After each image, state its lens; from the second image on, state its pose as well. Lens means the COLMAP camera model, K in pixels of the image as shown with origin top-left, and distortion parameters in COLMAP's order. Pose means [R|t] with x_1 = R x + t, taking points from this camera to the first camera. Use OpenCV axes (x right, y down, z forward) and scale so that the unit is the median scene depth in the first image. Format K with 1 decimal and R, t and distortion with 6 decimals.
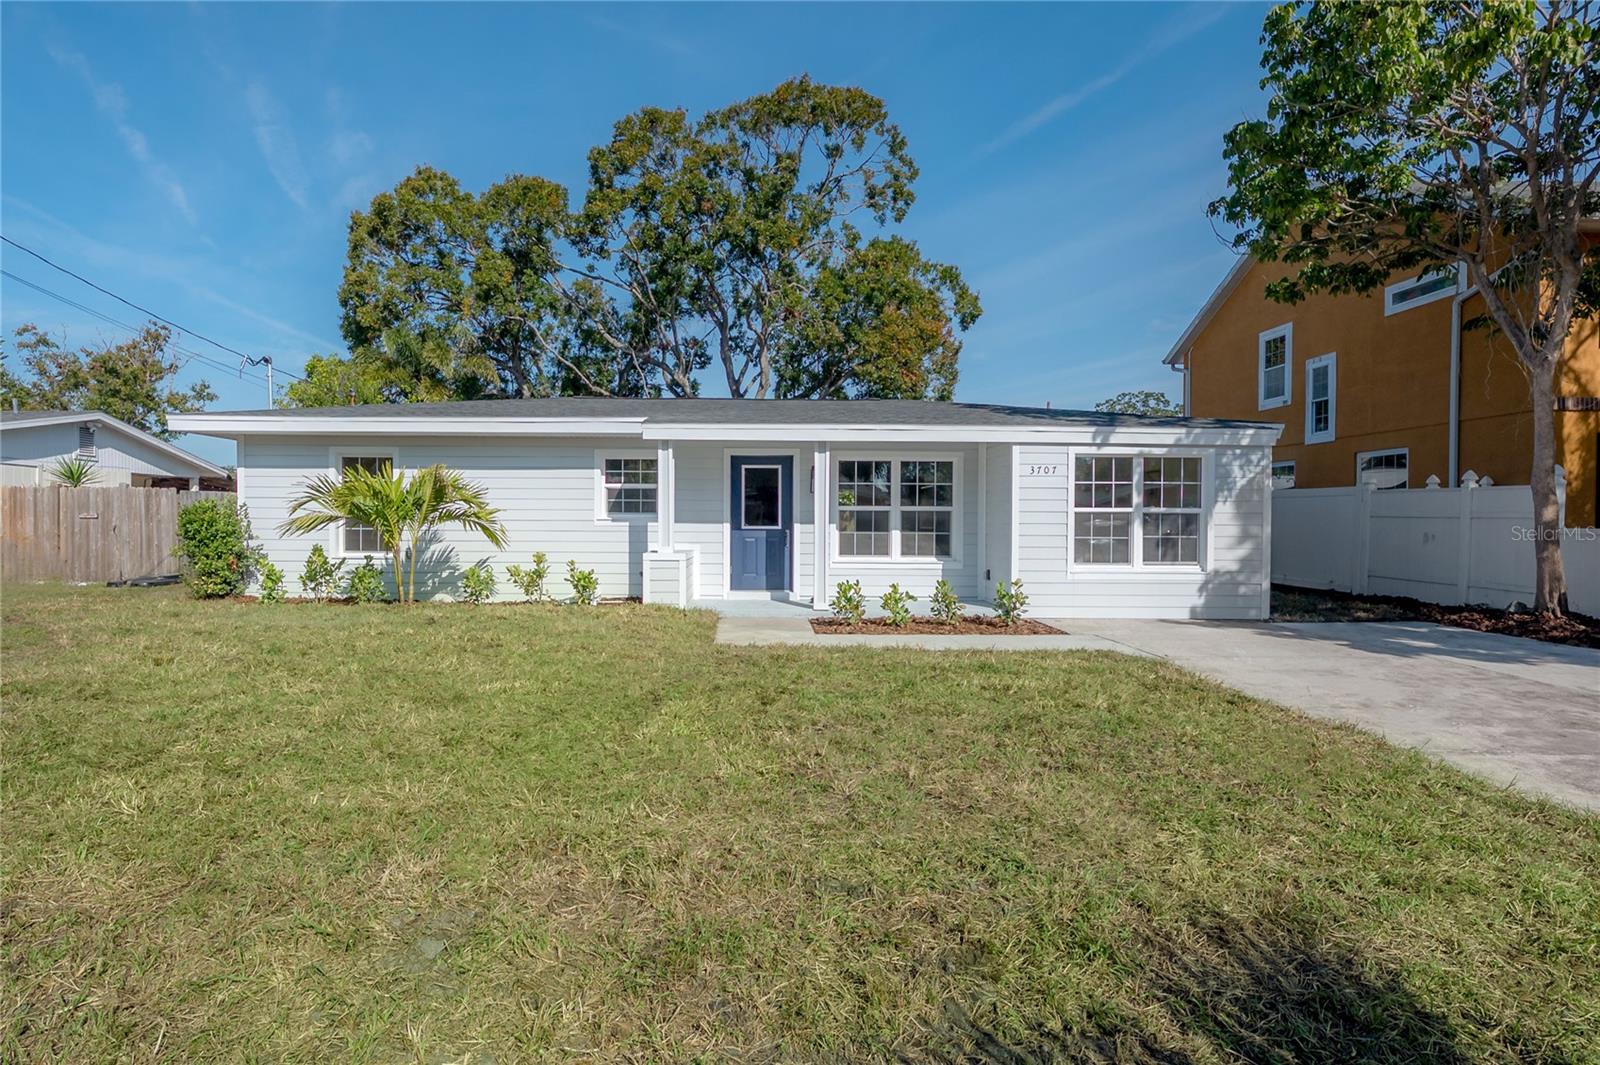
lens RADIAL K [[861.6, 0, 721.9], [0, 861.6, 539.6], [0, 0, 1]] dist [-0.000538, -0.000182]
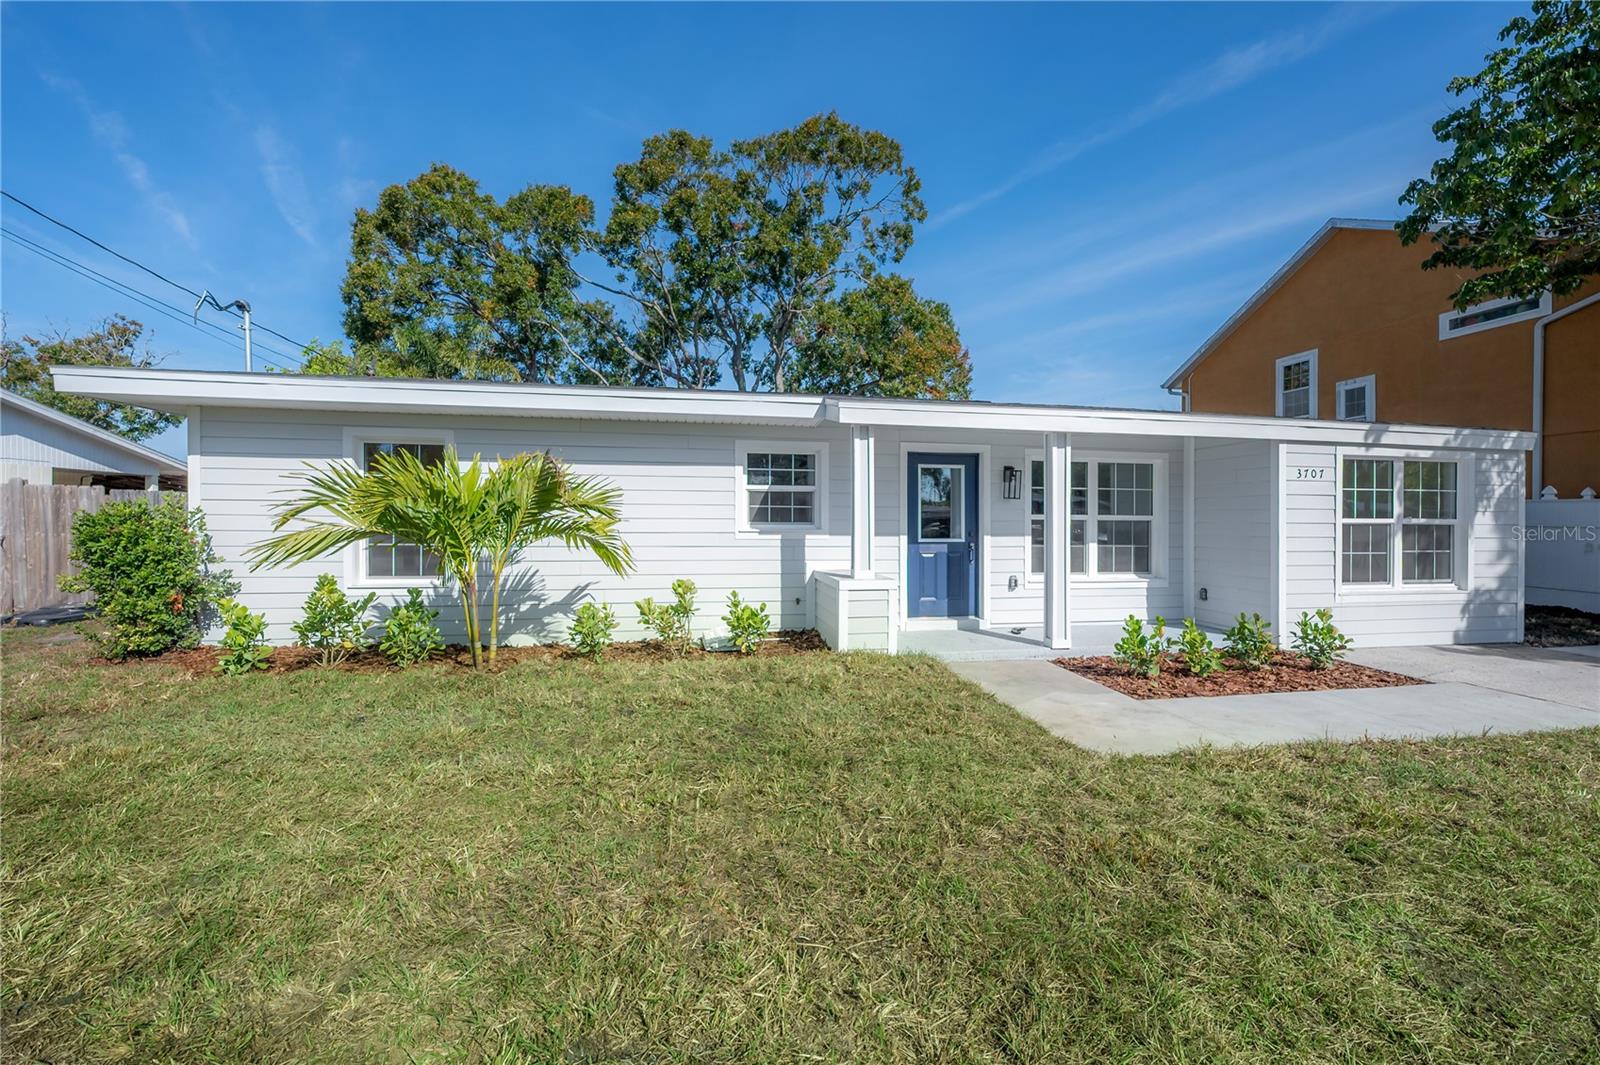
lens RADIAL K [[635.1, 0, 802.1], [0, 635.1, 529.0], [0, 0, 1]] dist [-0.003313, -0.000008]
pose [[0.976011, -0.003051, 0.217702, -0.218035], [0.004436, 0.999973, -0.005873, -0.022390], [-0.217678, 0.006698, 0.975998, 0.445071]]
